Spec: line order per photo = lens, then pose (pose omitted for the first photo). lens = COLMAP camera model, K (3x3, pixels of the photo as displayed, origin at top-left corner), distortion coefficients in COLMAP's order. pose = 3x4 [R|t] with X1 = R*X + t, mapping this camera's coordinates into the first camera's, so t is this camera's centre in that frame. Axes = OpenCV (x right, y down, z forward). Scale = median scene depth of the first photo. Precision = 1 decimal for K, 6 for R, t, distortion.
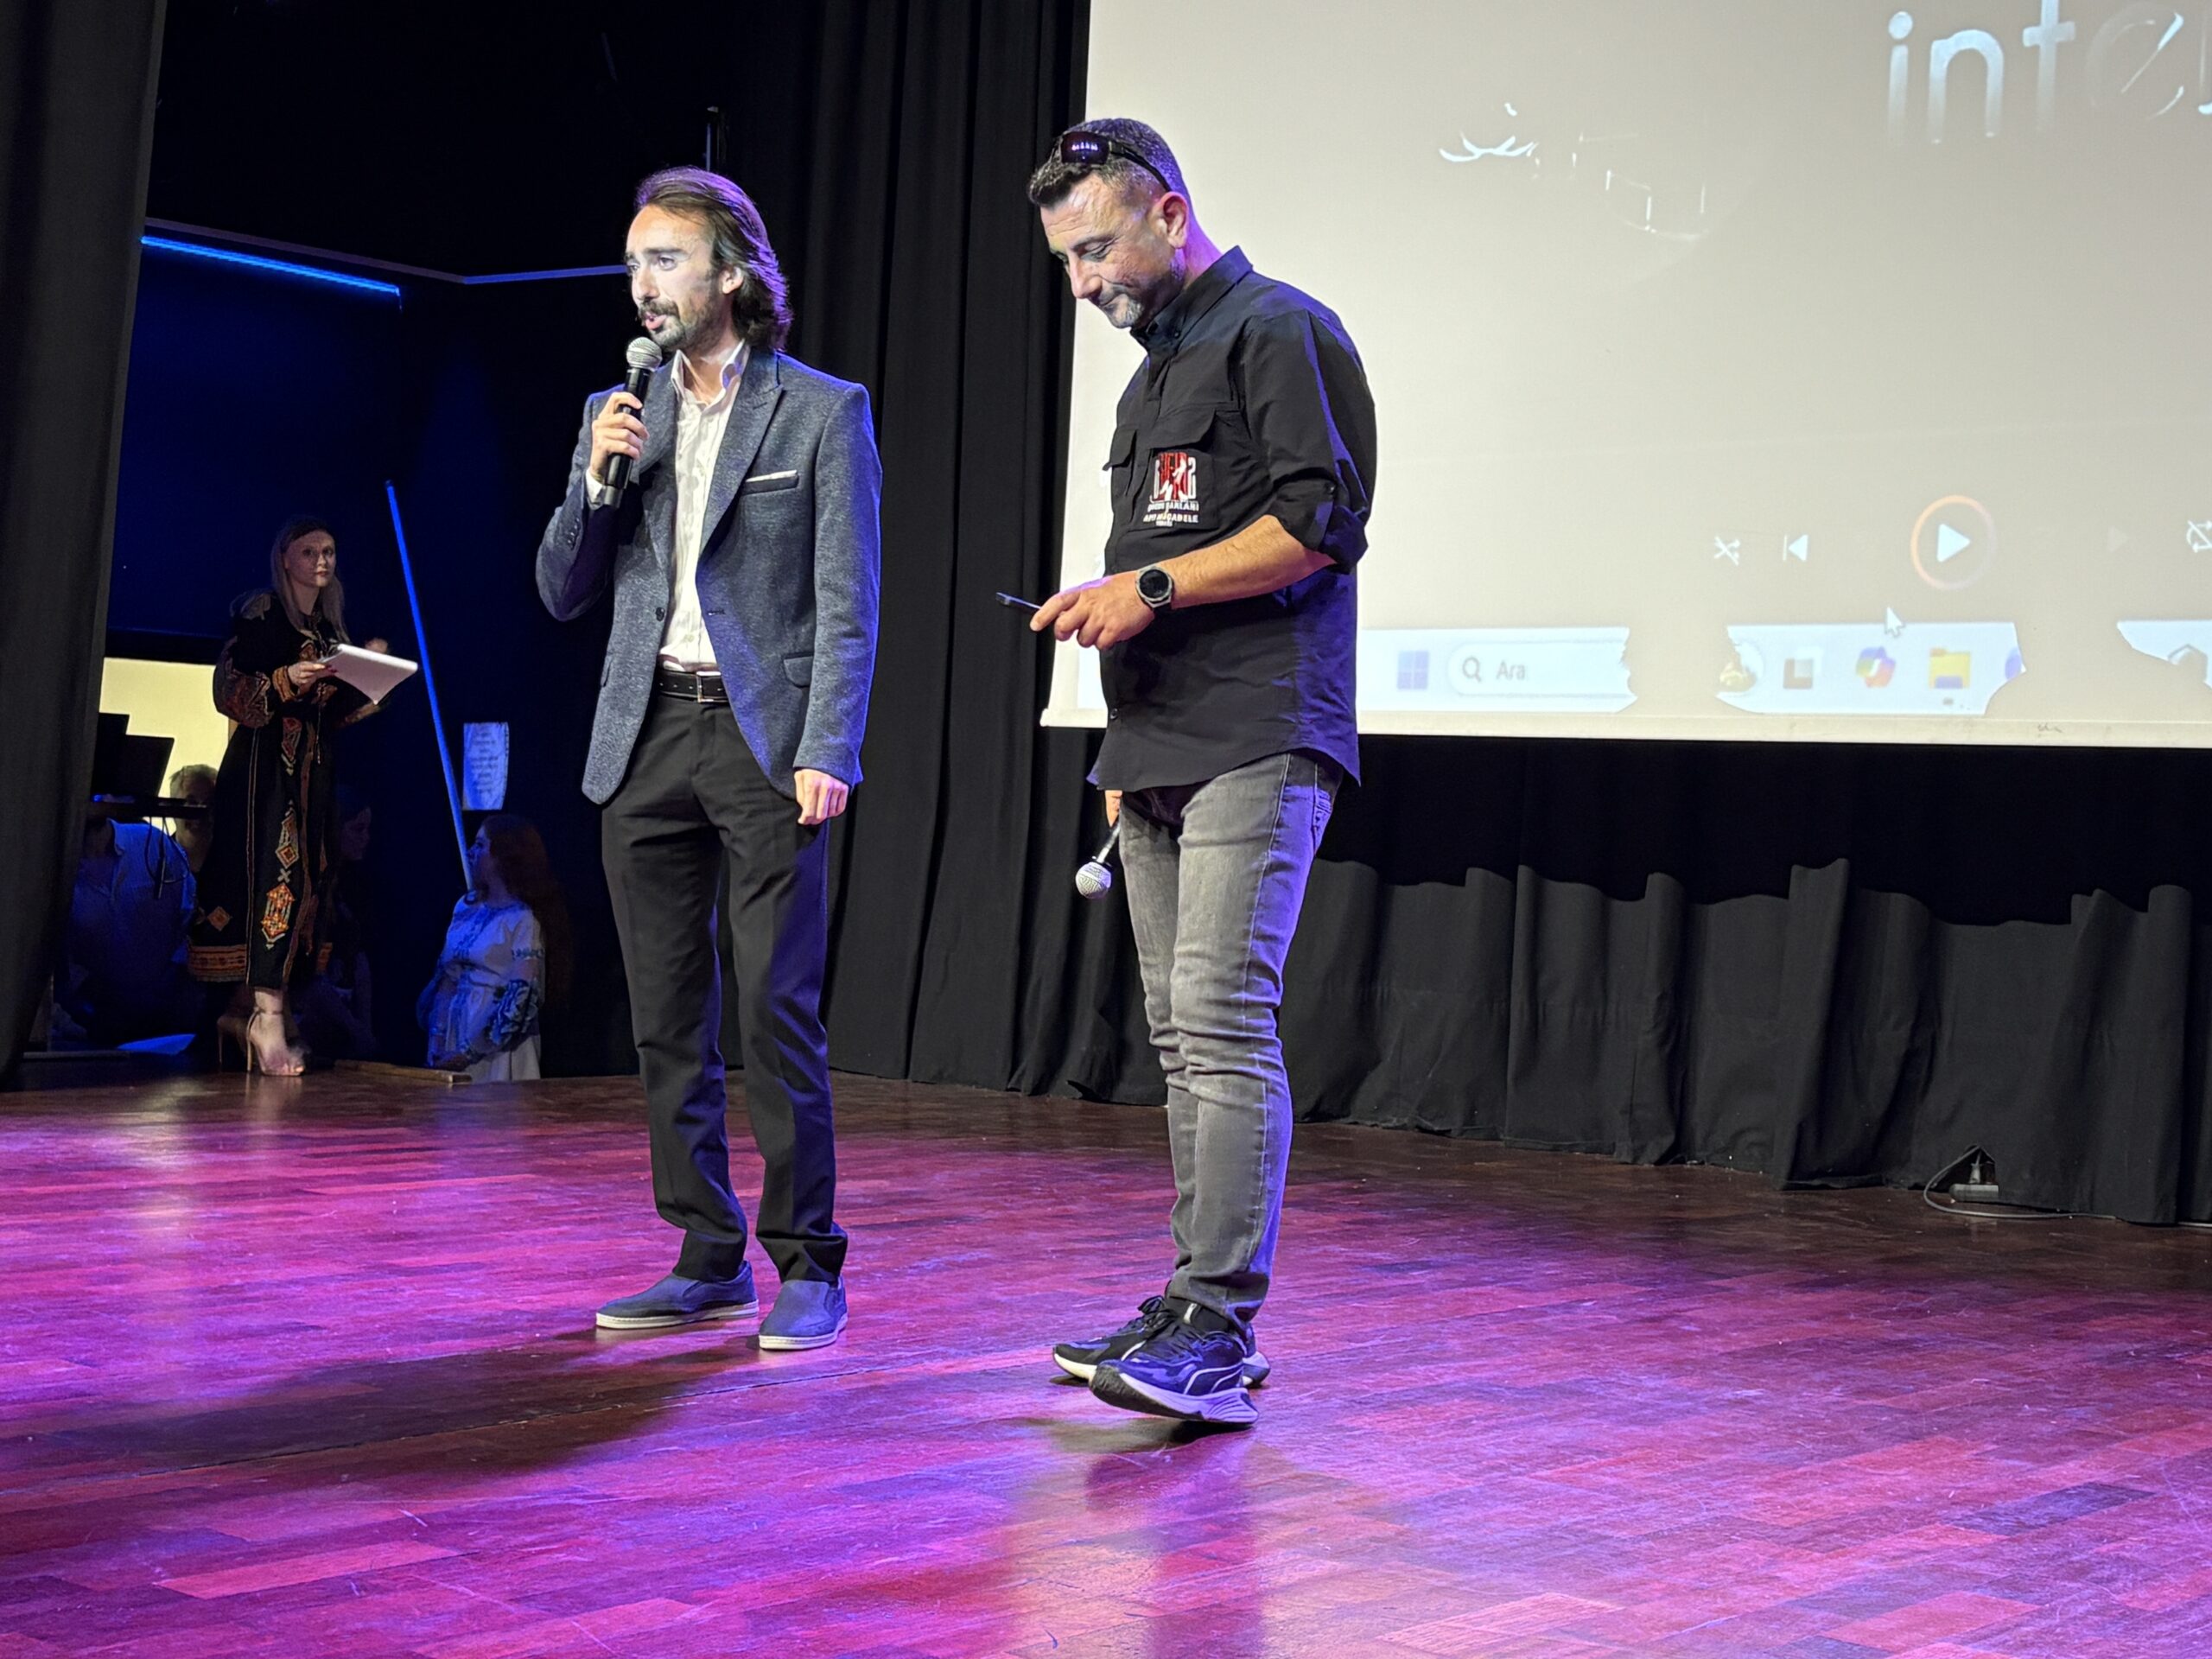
lens RADIAL K [[3221.9, 0, 1106.0], [0, 3221.9, 829.5], [0, 0, 1]] dist [0.135220, -0.541705]
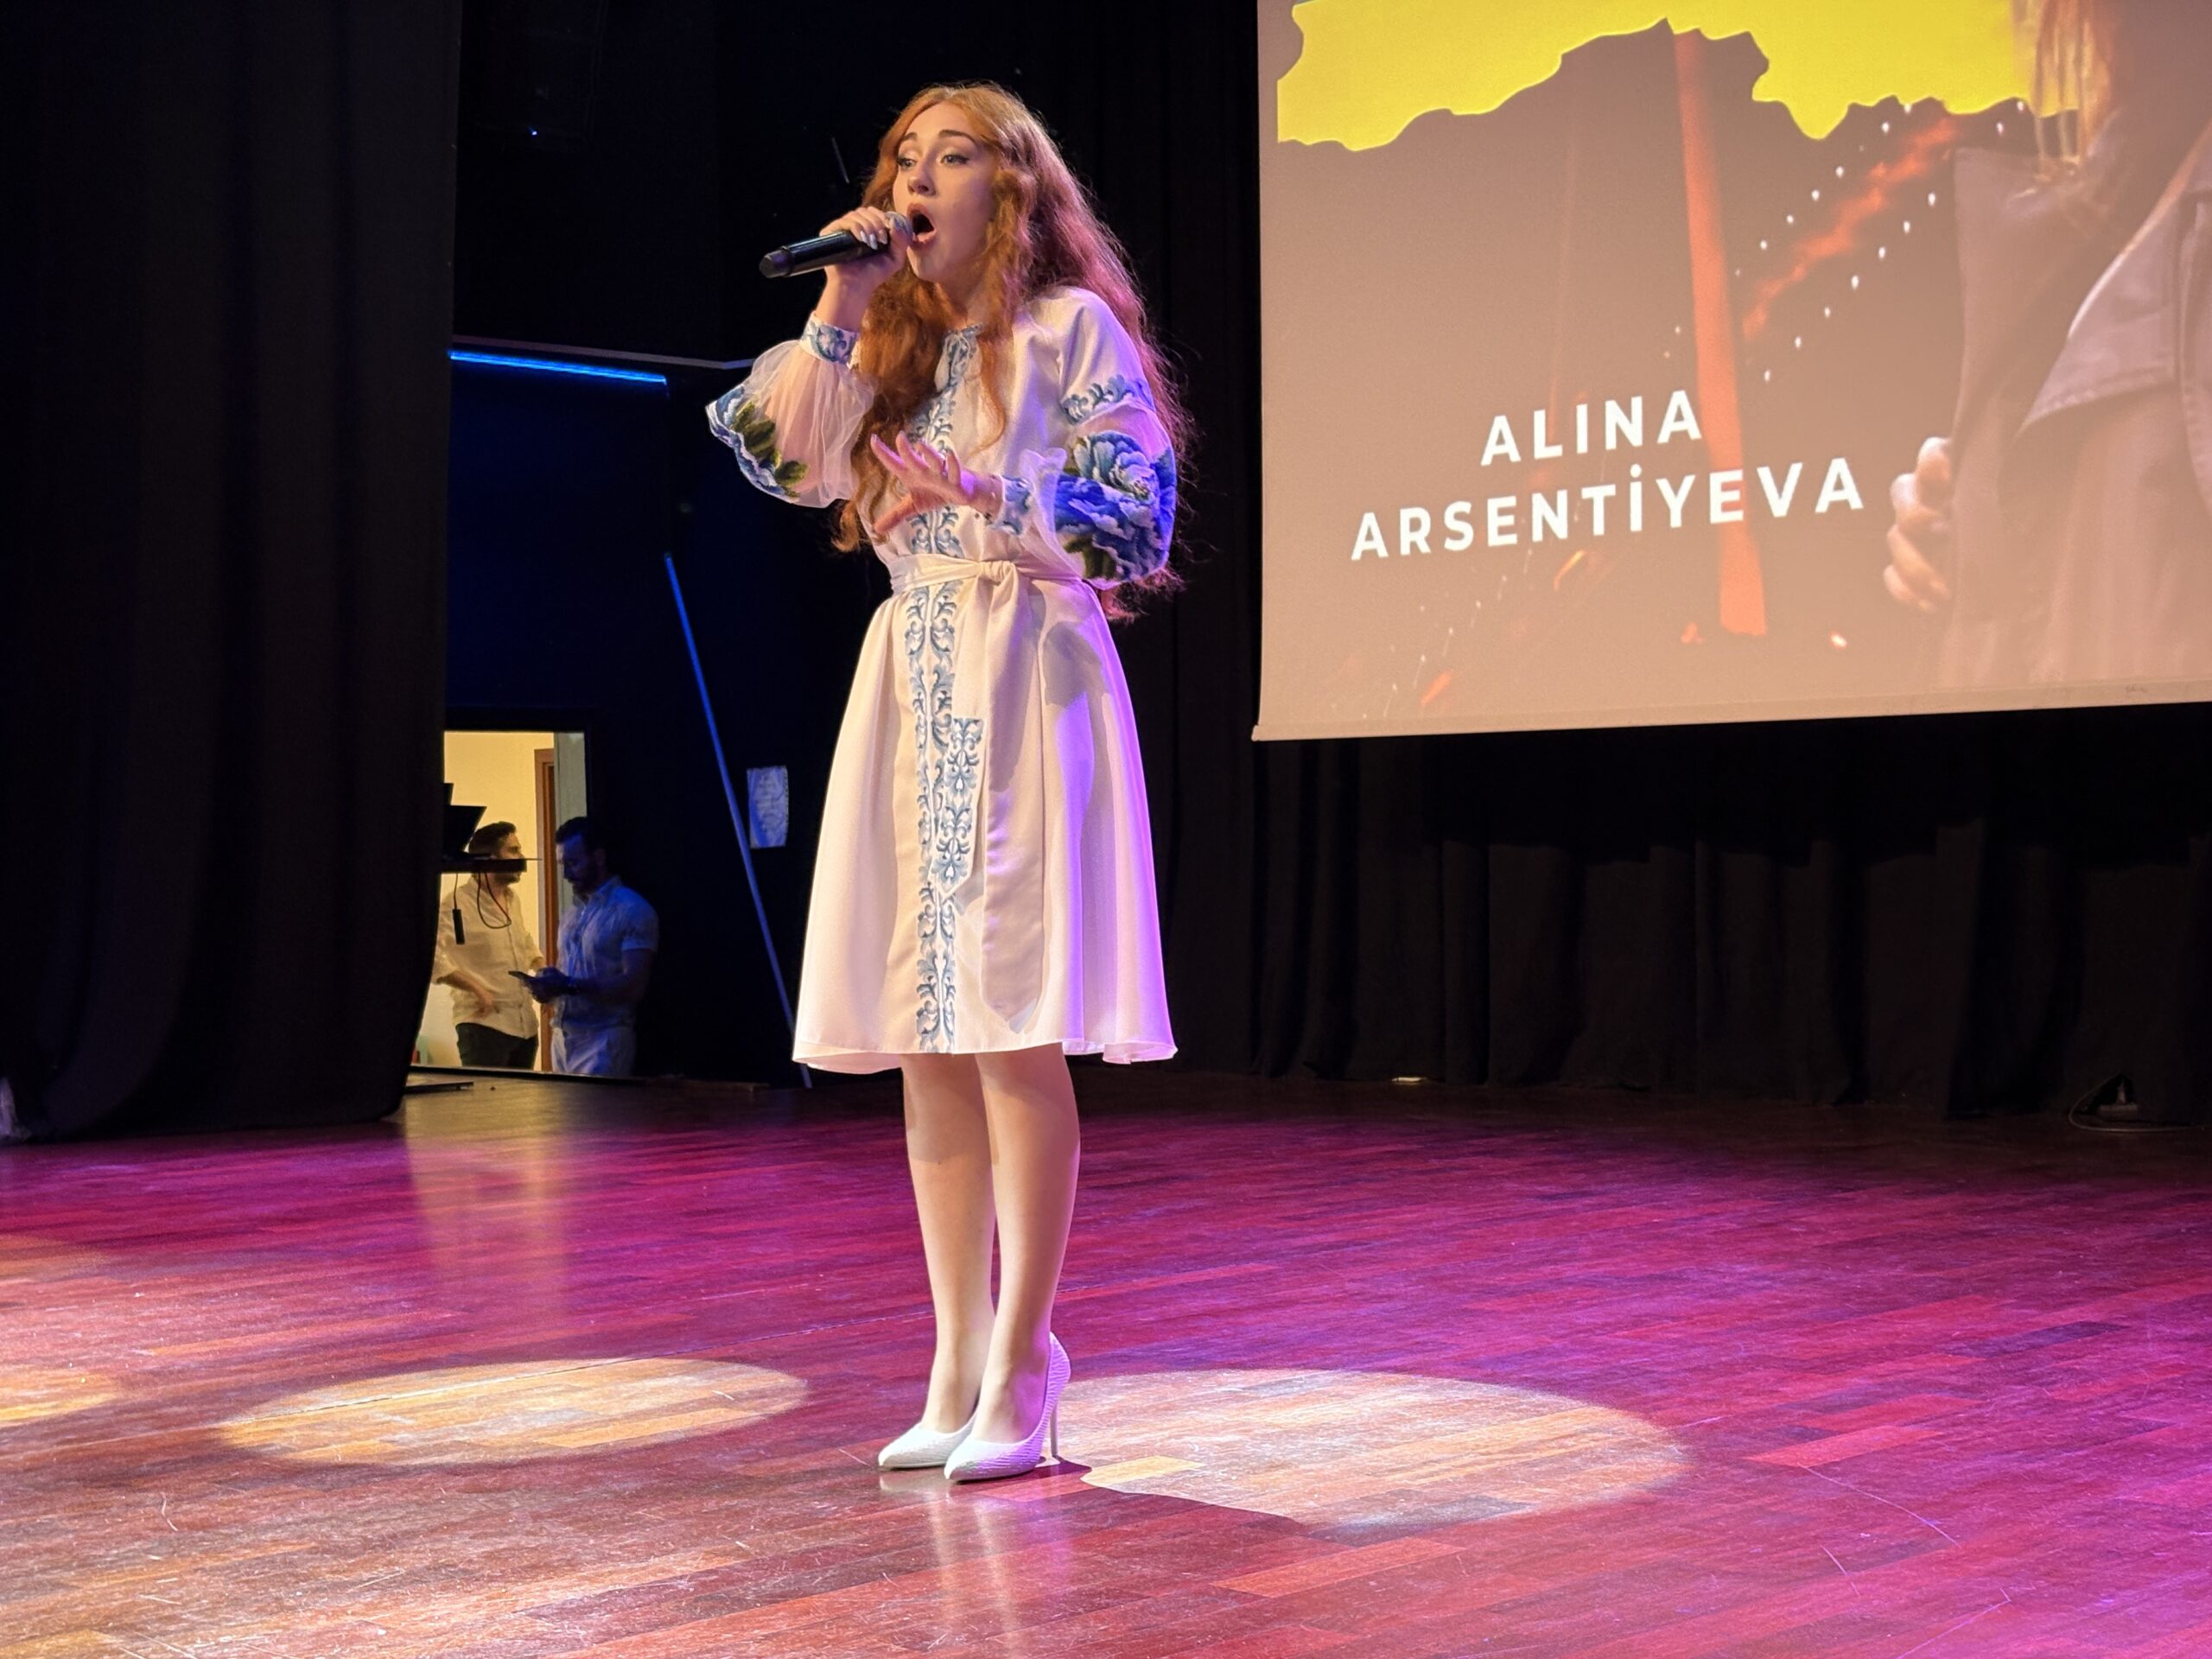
lens RADIAL K [[3359.0, 0, 1106.0], [0, 3359.0, 829.5], [0, 0, 1]] dist [0.003052, -0.091745]
pose [[0.993518, -0.061364, -0.095693, 0.051044], [0.061235, 0.998114, -0.004289, -0.000007], [0.095775, -0.001599, 0.995402, -0.203533]]
